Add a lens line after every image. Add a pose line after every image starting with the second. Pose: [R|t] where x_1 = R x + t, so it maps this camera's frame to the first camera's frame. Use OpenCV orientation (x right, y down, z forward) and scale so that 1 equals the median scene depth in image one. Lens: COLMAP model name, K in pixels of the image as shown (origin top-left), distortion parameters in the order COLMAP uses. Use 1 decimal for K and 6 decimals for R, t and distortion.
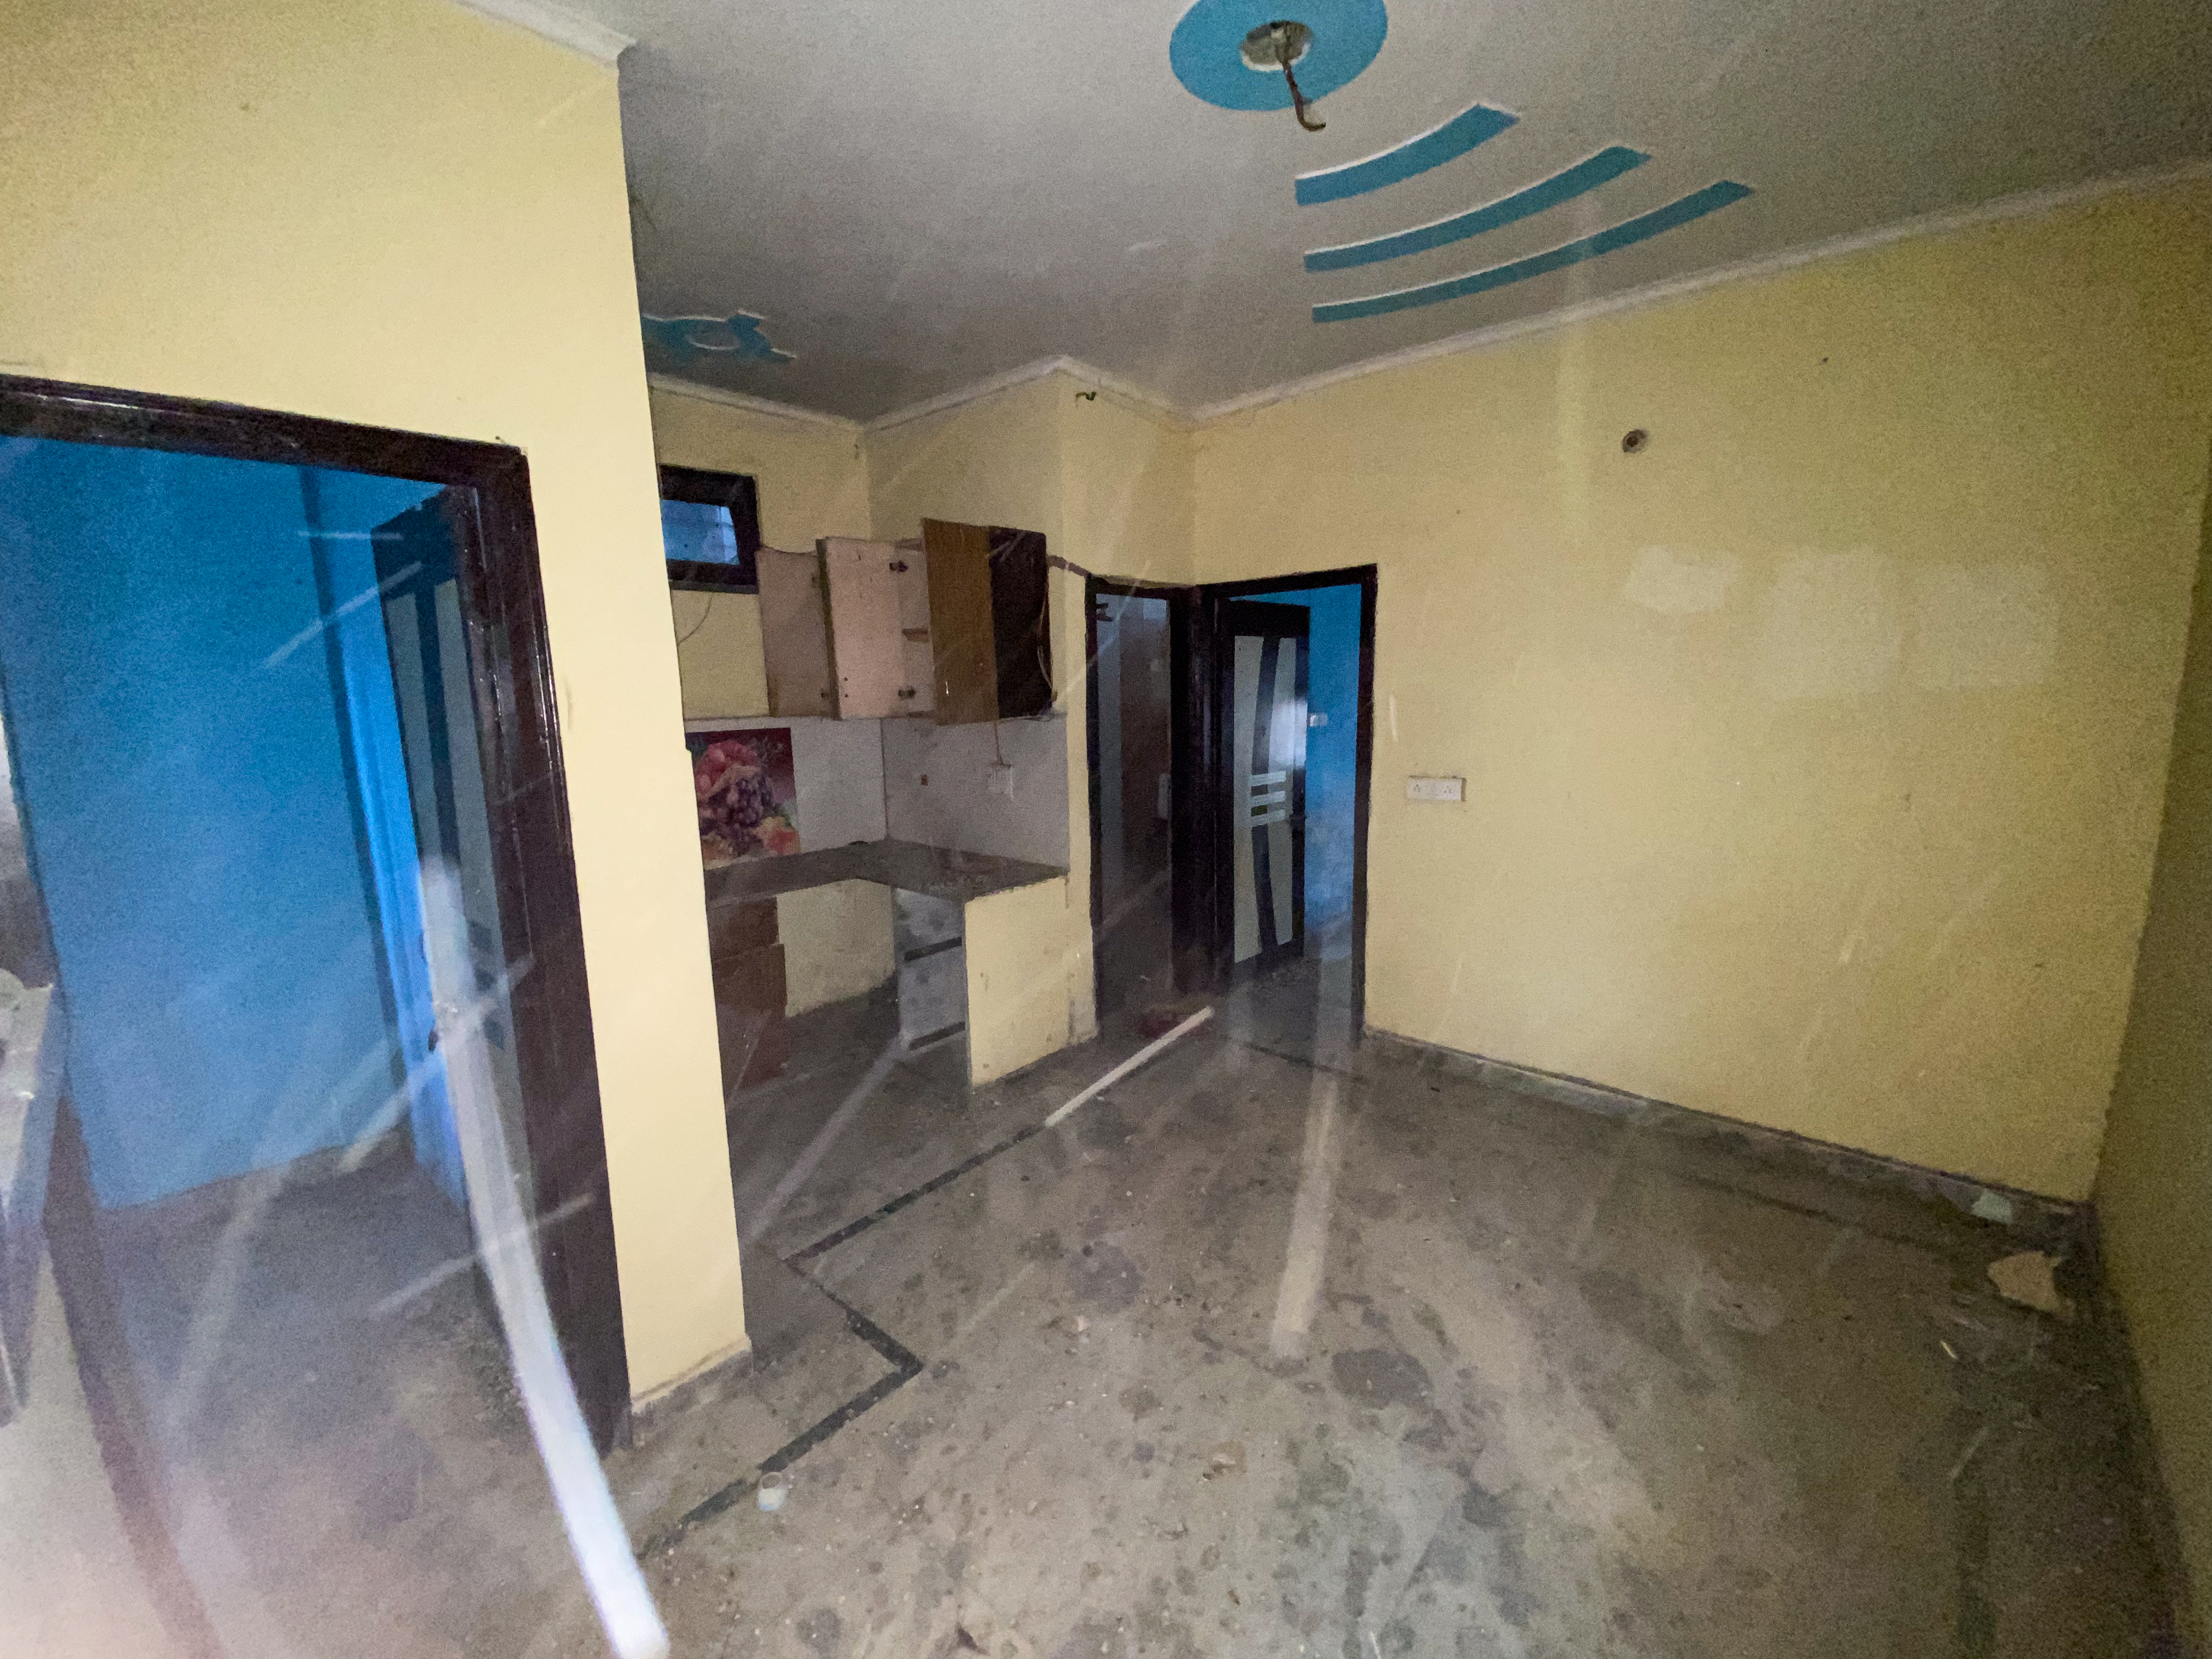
lens RADIAL K [[887.9, 0, 1096.8], [0, 887.9, 828.6], [0, 0, 1]] dist [0.016557, -0.018339]
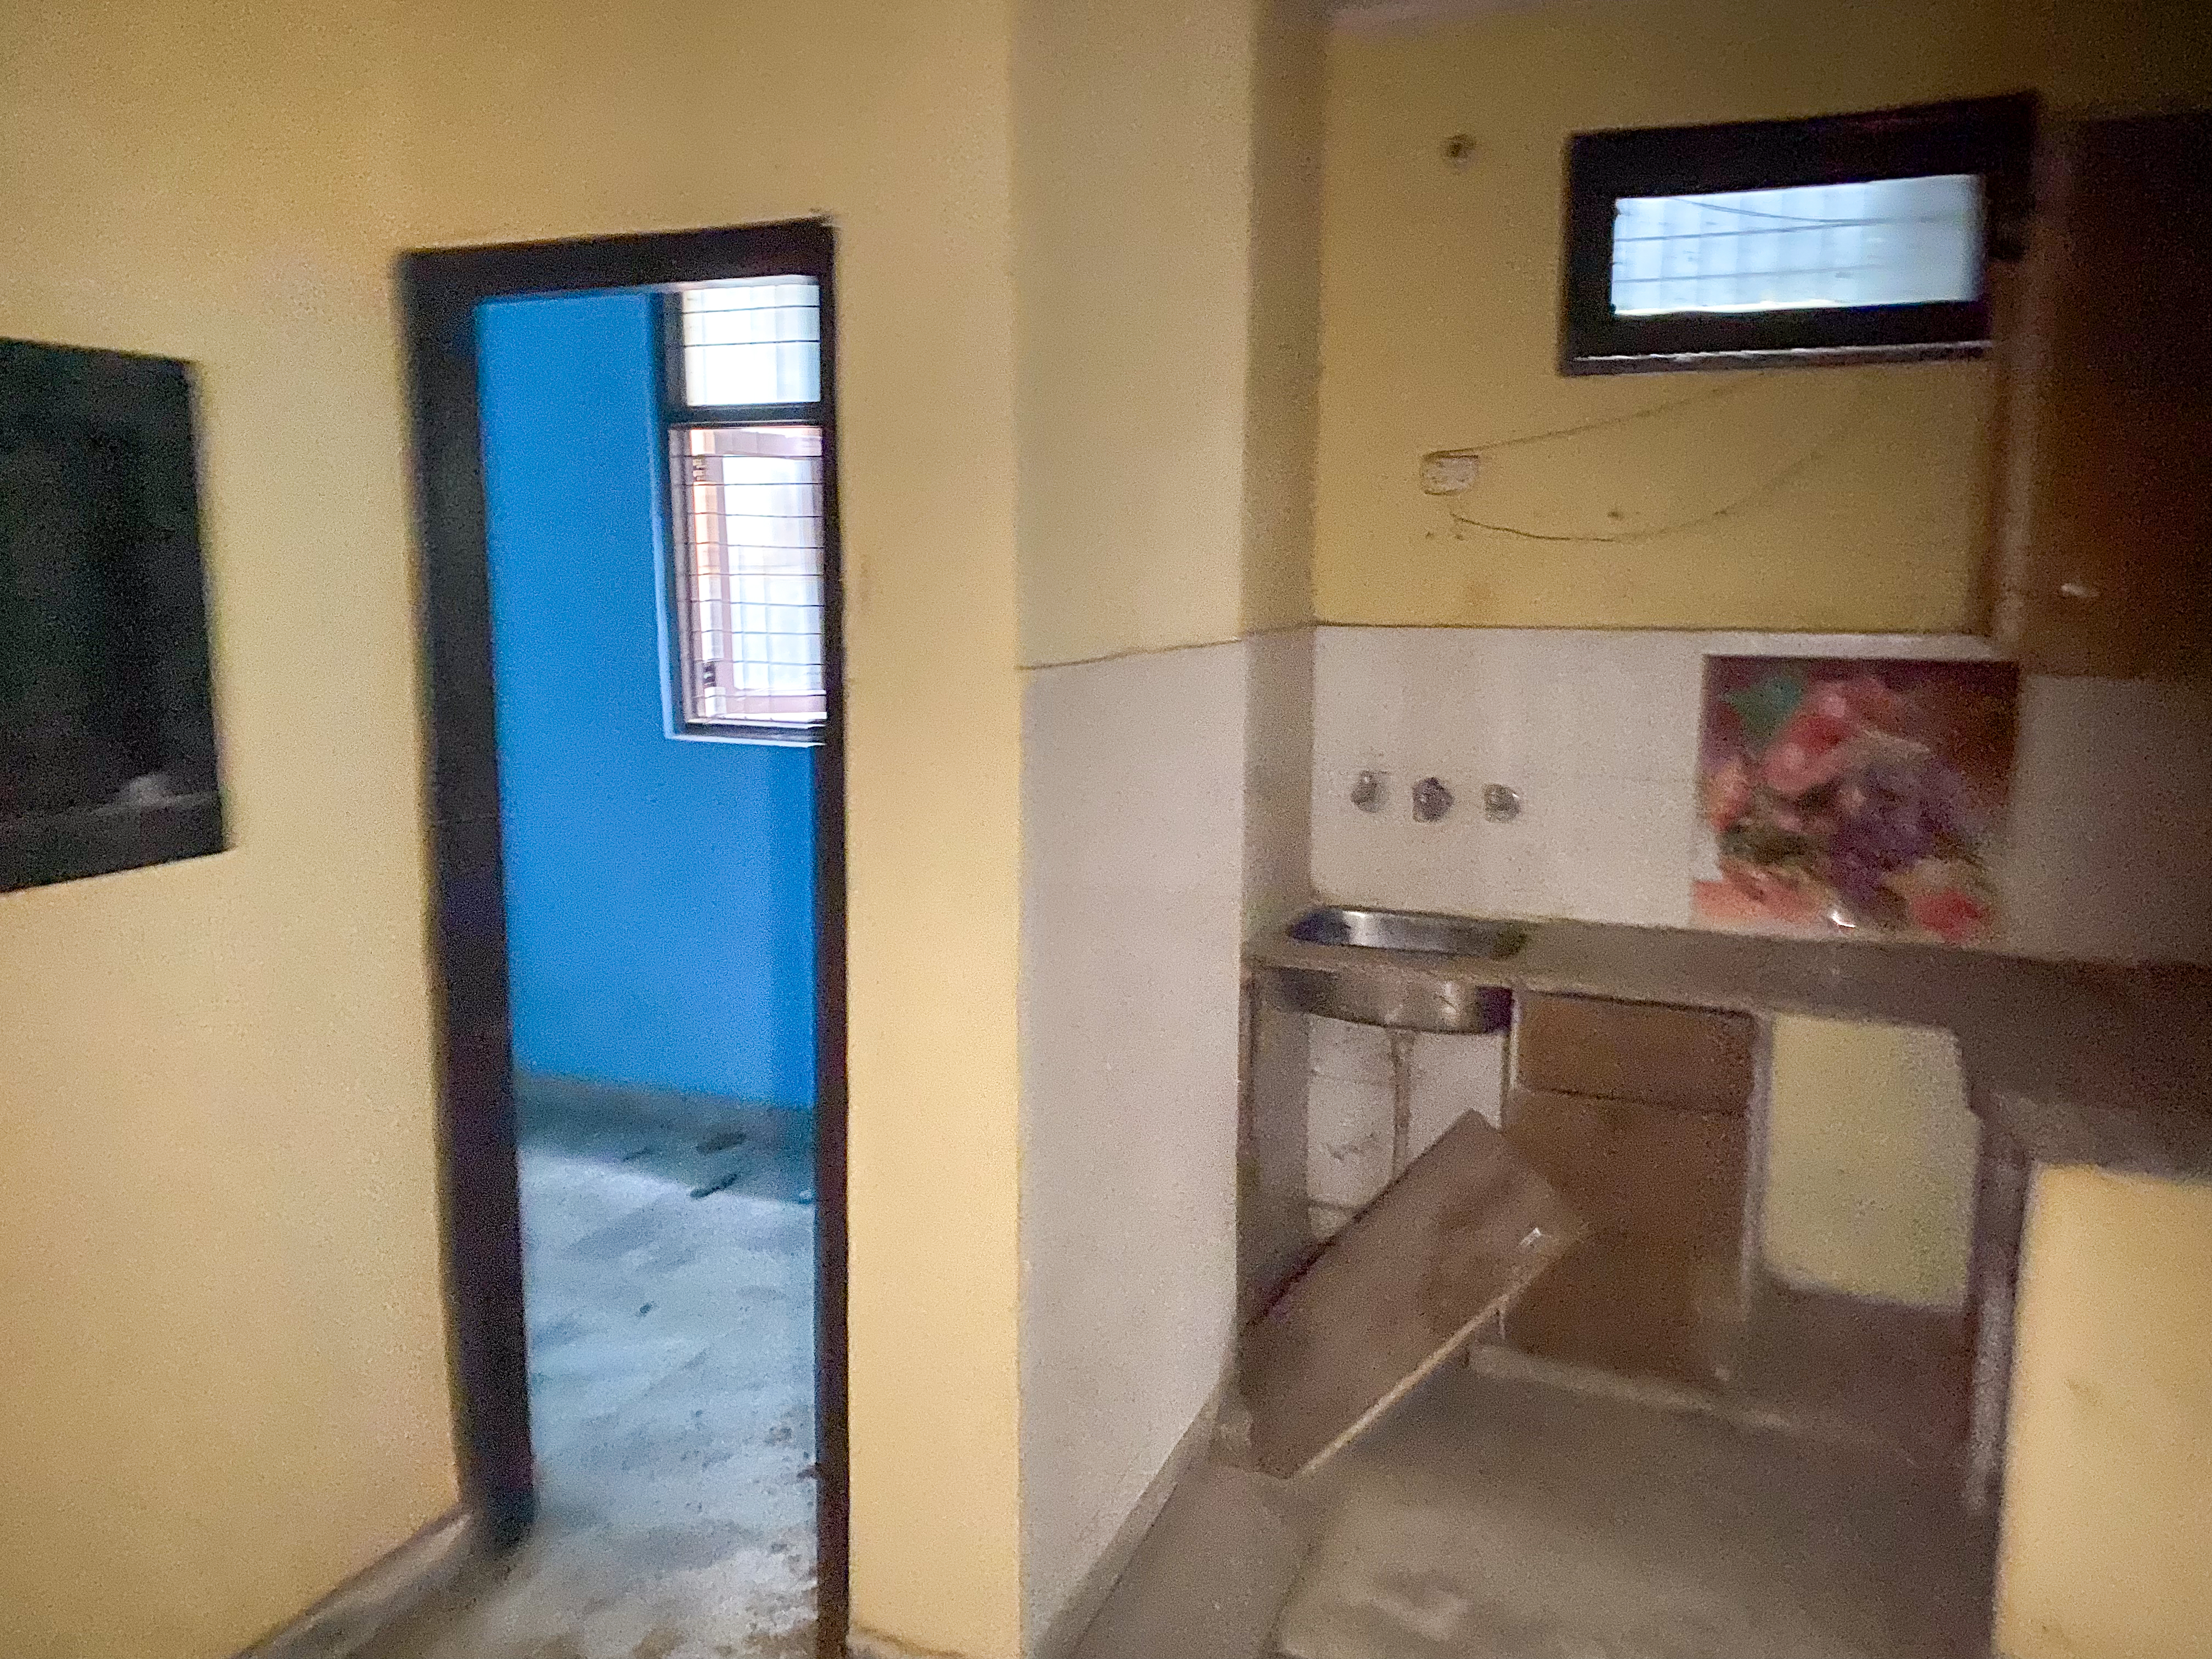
lens RADIAL K [[1689.5, 0, 1093.5], [0, 1689.5, 832.4], [0, 0, 1]] dist [0.014155, -0.032099]
pose [[0.309336, 0.169020, -0.935812, 0.334668], [-0.170334, 0.978011, 0.120338, -0.063104], [0.935574, 0.122176, 0.331323, 0.367849]]
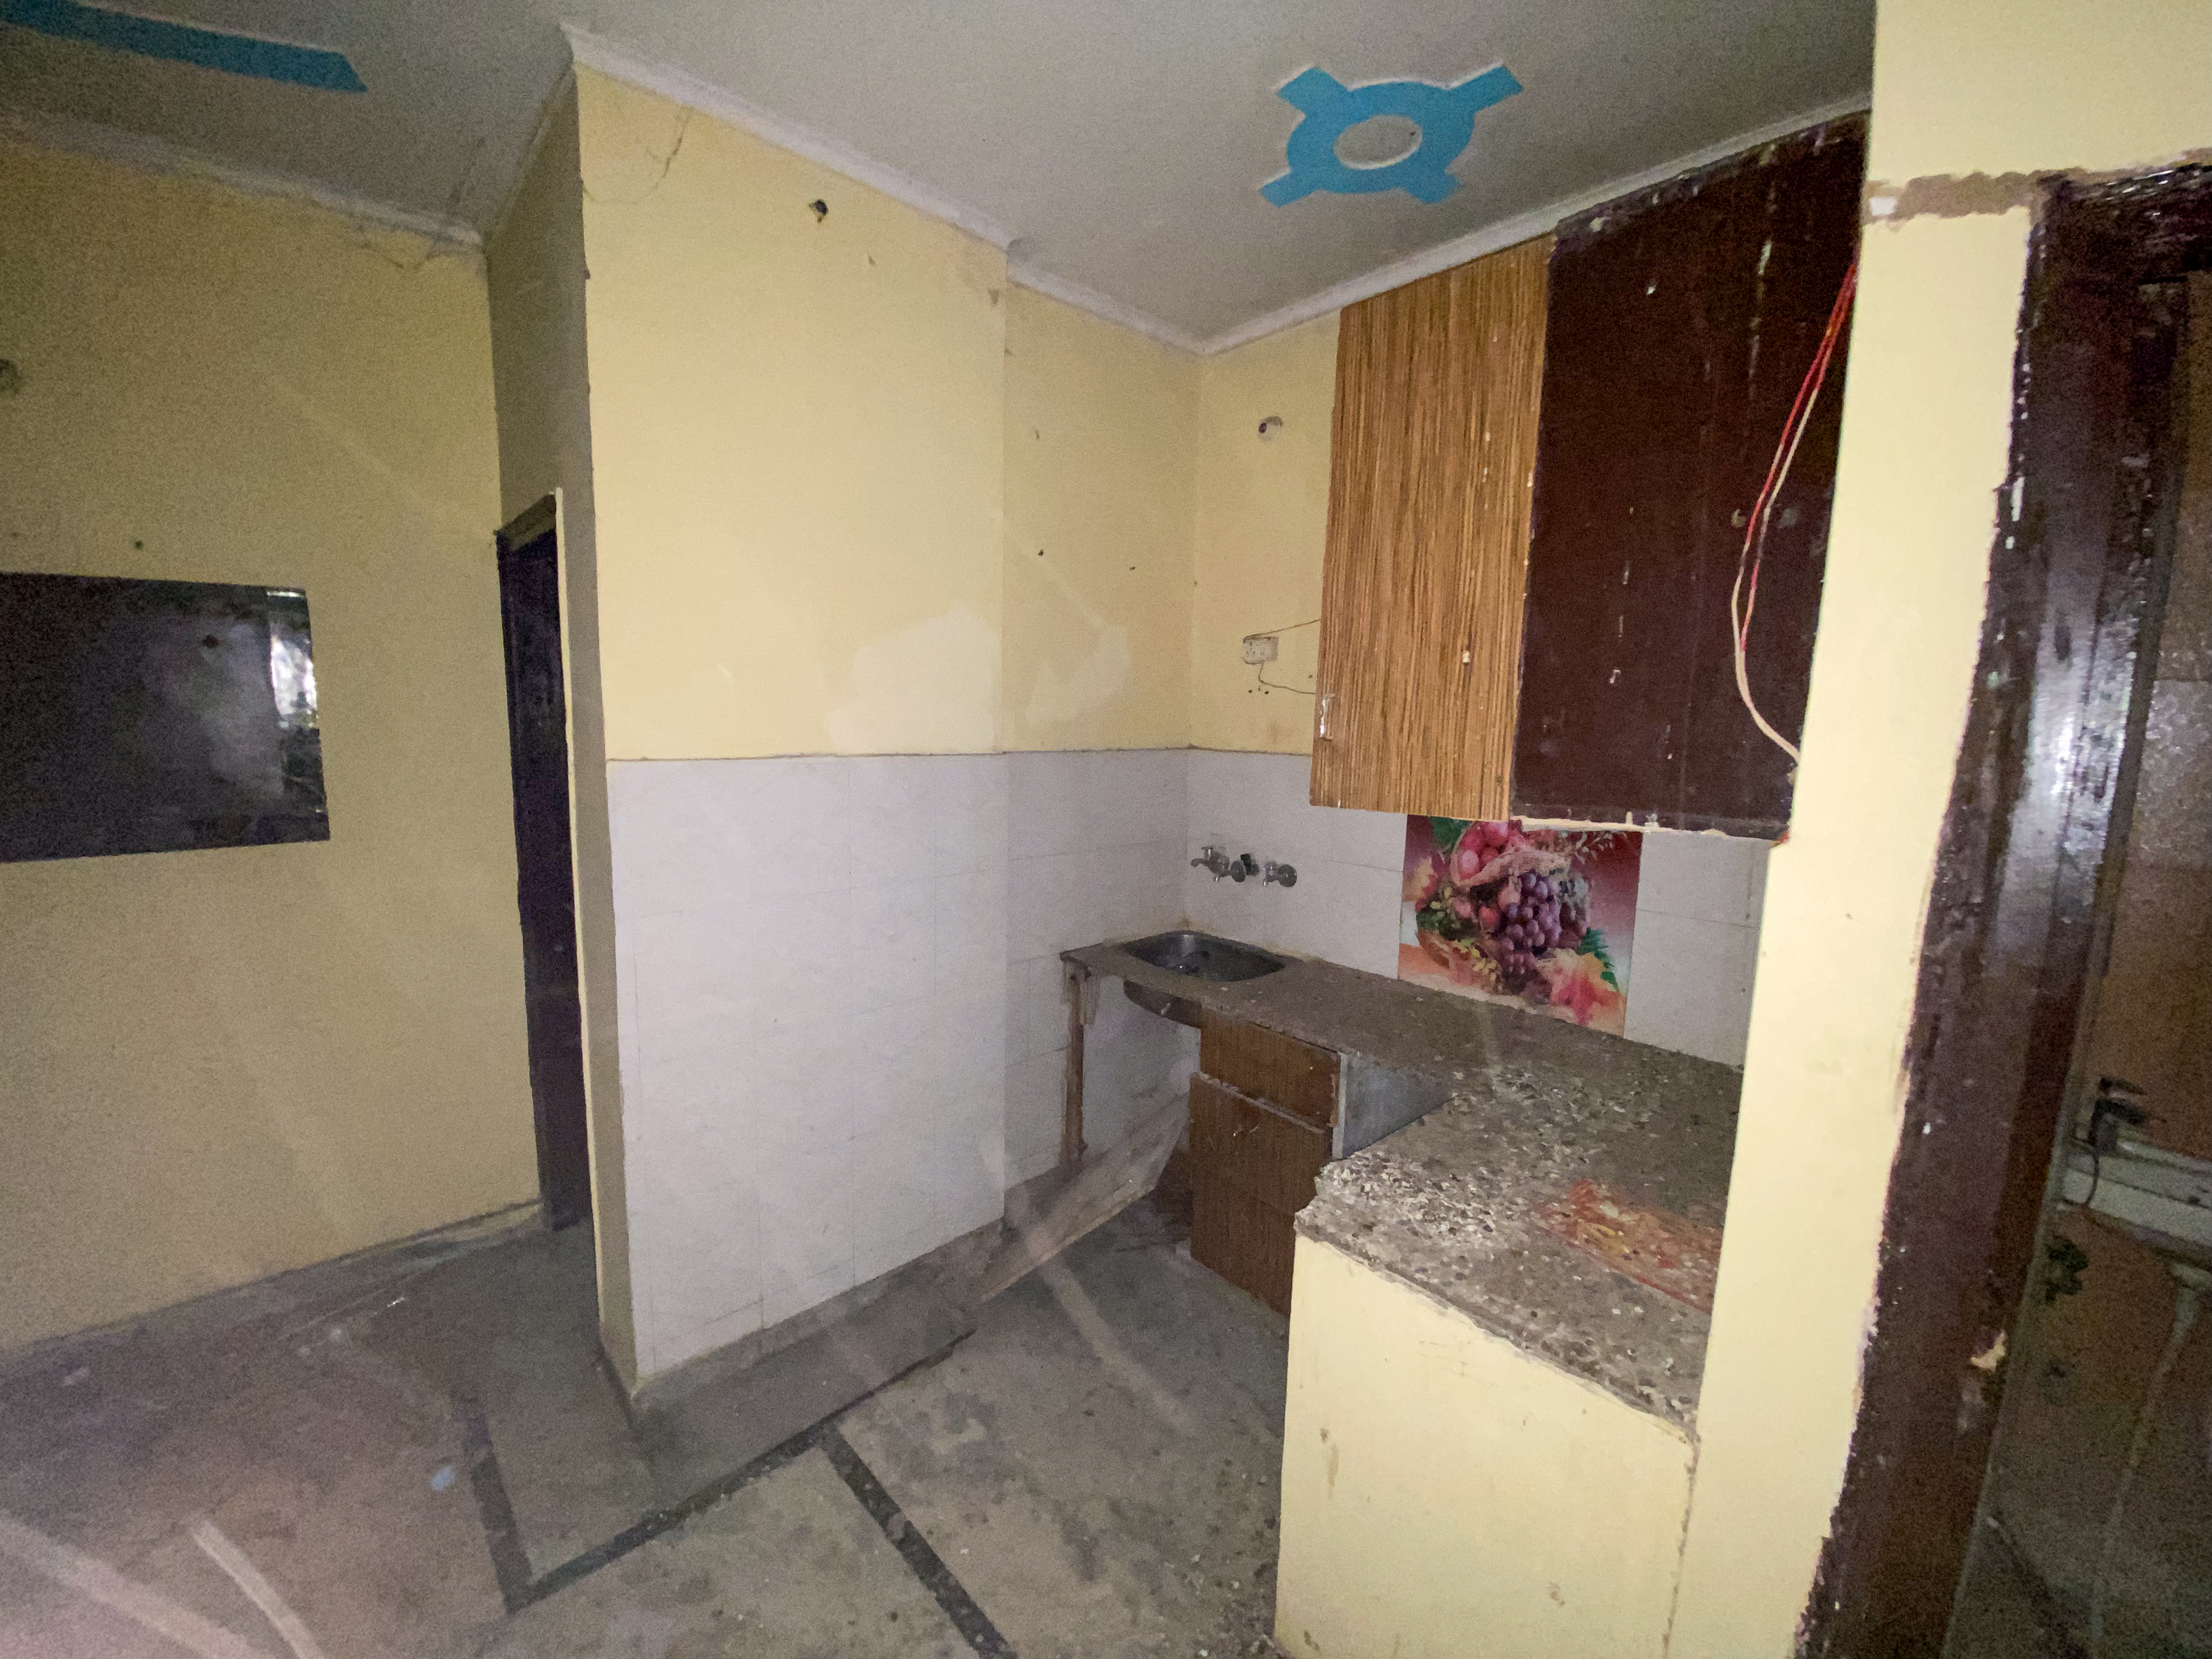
lens RADIAL K [[887.9, 0, 1092.5], [0, 887.9, 822.9], [0, 0, 1]] dist [0.016557, -0.018339]
pose [[-0.108102, 0.140369, -0.984180, 0.227333], [-0.186614, 0.969518, 0.158775, -0.138880], [0.976468, 0.200826, -0.078613, 0.838732]]
